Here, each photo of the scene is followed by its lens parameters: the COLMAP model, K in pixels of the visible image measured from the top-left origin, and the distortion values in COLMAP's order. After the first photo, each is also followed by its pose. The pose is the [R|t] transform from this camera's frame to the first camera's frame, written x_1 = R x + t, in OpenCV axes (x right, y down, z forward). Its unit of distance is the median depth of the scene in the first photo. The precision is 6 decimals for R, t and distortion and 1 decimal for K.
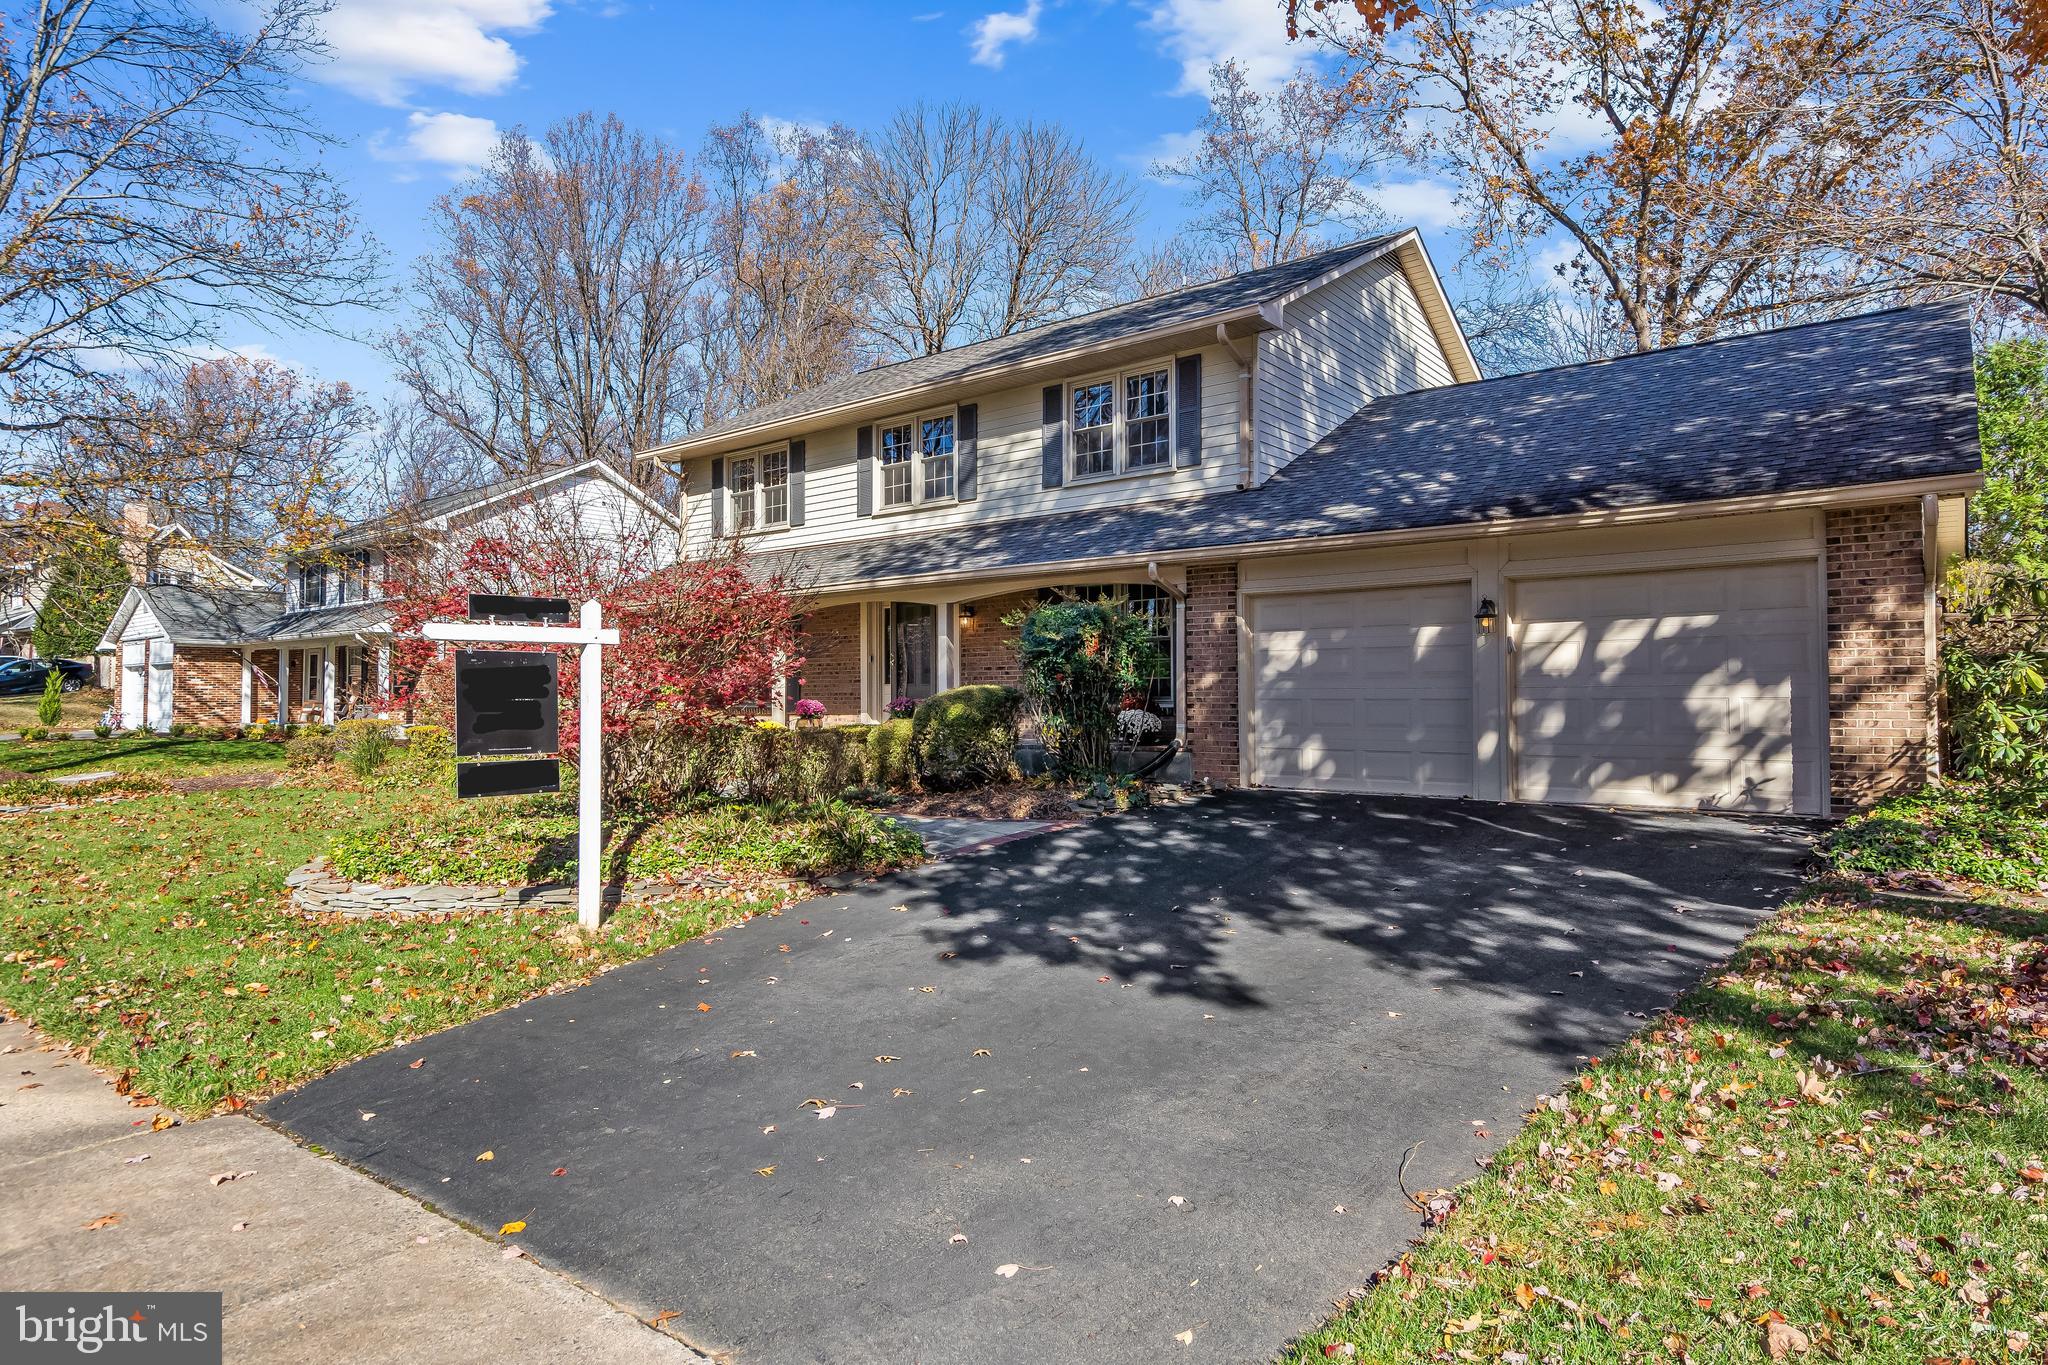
lens RADIAL K [[1175.5, 0, 1021.3], [0, 1175.5, 685.6], [0, 0, 1]] dist [0.000712, 0.008506]
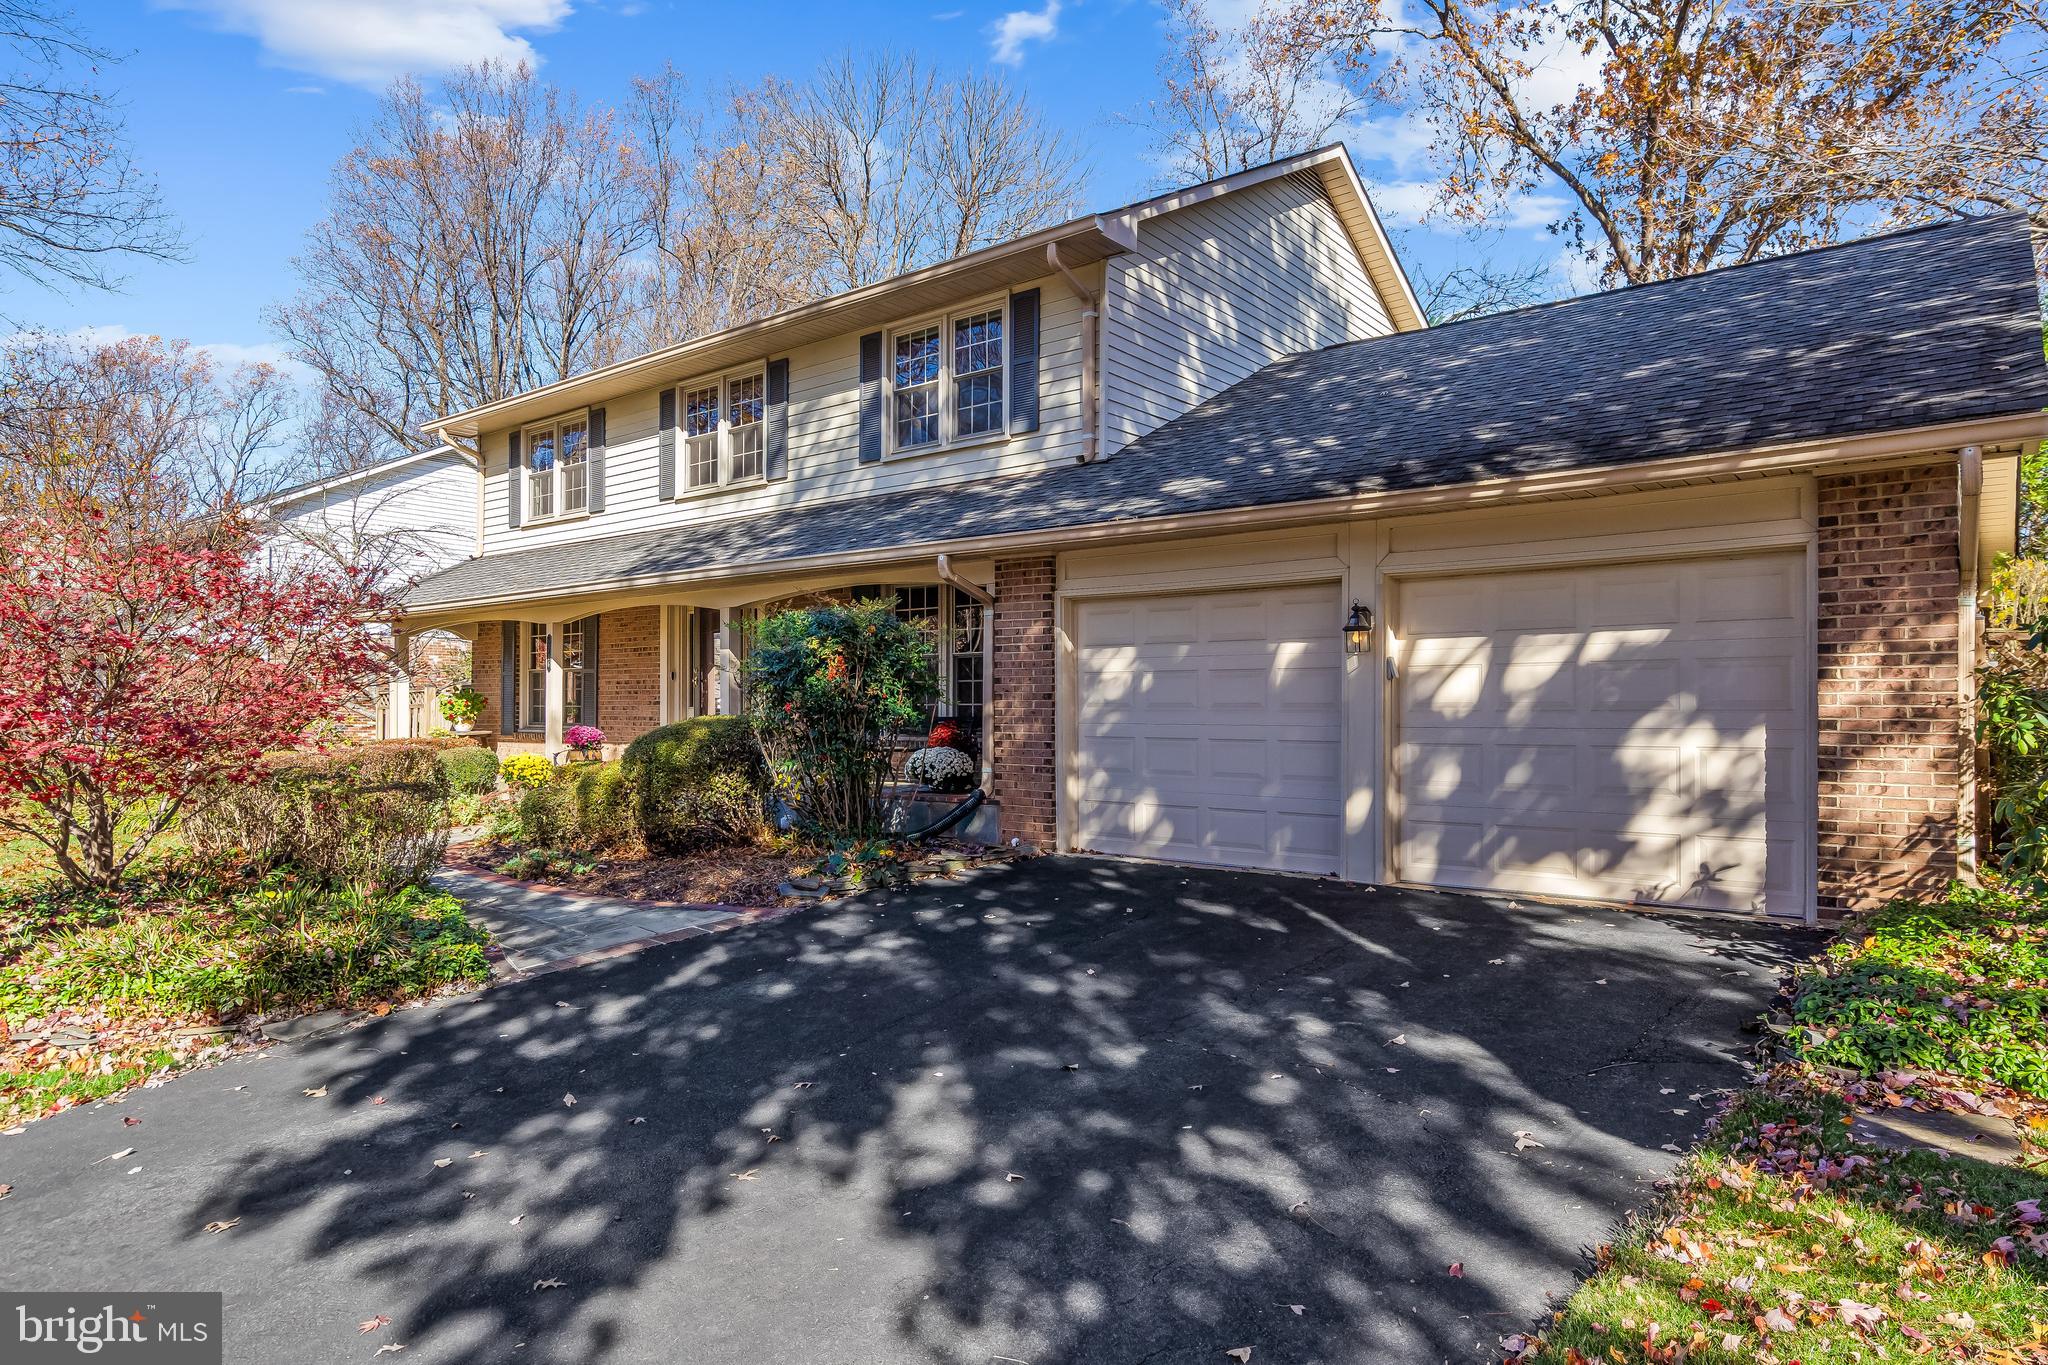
lens RADIAL K [[1175.5, 0, 1063.3], [0, 1175.5, 717.1], [0, 0, 1]] dist [0.000712, 0.008506]
pose [[0.999980, 0.003191, 0.005408, 0.188023], [-0.003316, 0.999724, 0.023259, -0.018631], [-0.005333, -0.023276, 0.999715, 0.245908]]
